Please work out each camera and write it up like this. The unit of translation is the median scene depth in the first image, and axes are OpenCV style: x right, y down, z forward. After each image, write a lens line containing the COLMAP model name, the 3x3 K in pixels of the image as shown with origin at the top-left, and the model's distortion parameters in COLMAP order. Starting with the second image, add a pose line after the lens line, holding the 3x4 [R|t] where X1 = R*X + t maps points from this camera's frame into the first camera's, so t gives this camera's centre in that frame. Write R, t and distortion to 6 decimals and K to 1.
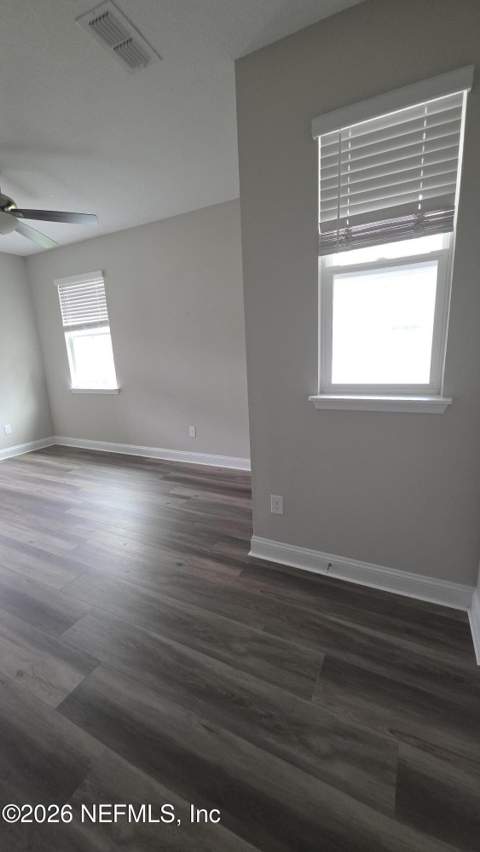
lens RADIAL K [[338.4, 0, 238.3], [0, 338.4, 422.8], [0, 0, 1]] dist [0.012726, -0.004958]
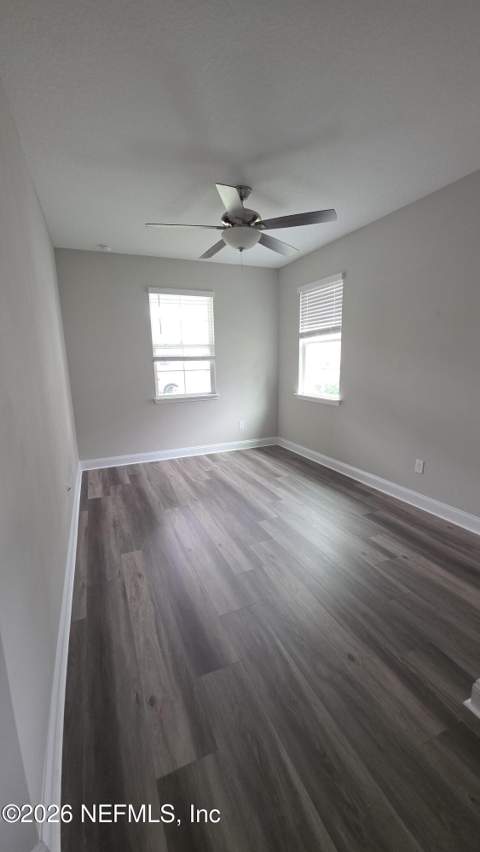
lens RADIAL K [[338.4, 0, 238.4], [0, 338.4, 424.5], [0, 0, 1]] dist [0.012726, -0.004958]
pose [[0.772891, 0.150846, -0.616348, 0.015318], [-0.150766, 0.987172, 0.052544, -0.072255], [0.616368, 0.052313, 0.785719, 0.195052]]
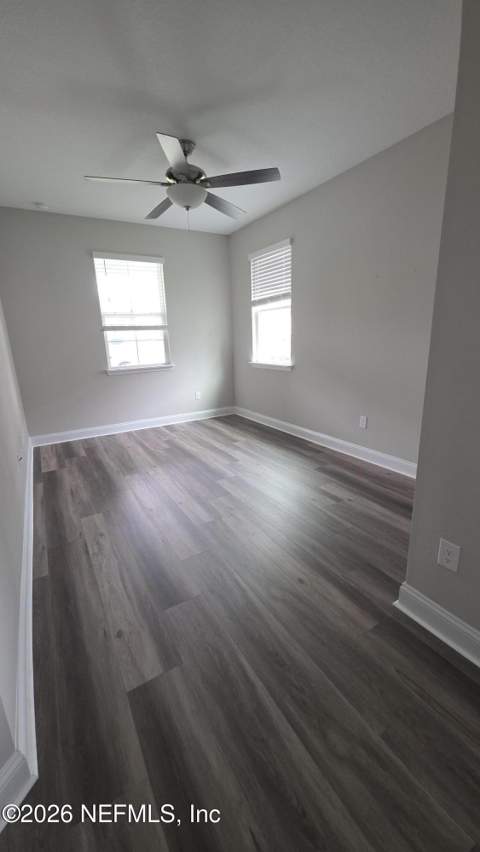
lens RADIAL K [[338.4, 0, 238.7], [0, 338.4, 424.0], [0, 0, 1]] dist [0.012726, -0.004958]
pose [[0.846353, 0.151525, -0.510614, 0.053606], [-0.118443, 0.988218, 0.096932, -0.021649], [0.519286, -0.021560, 0.854329, 0.178681]]
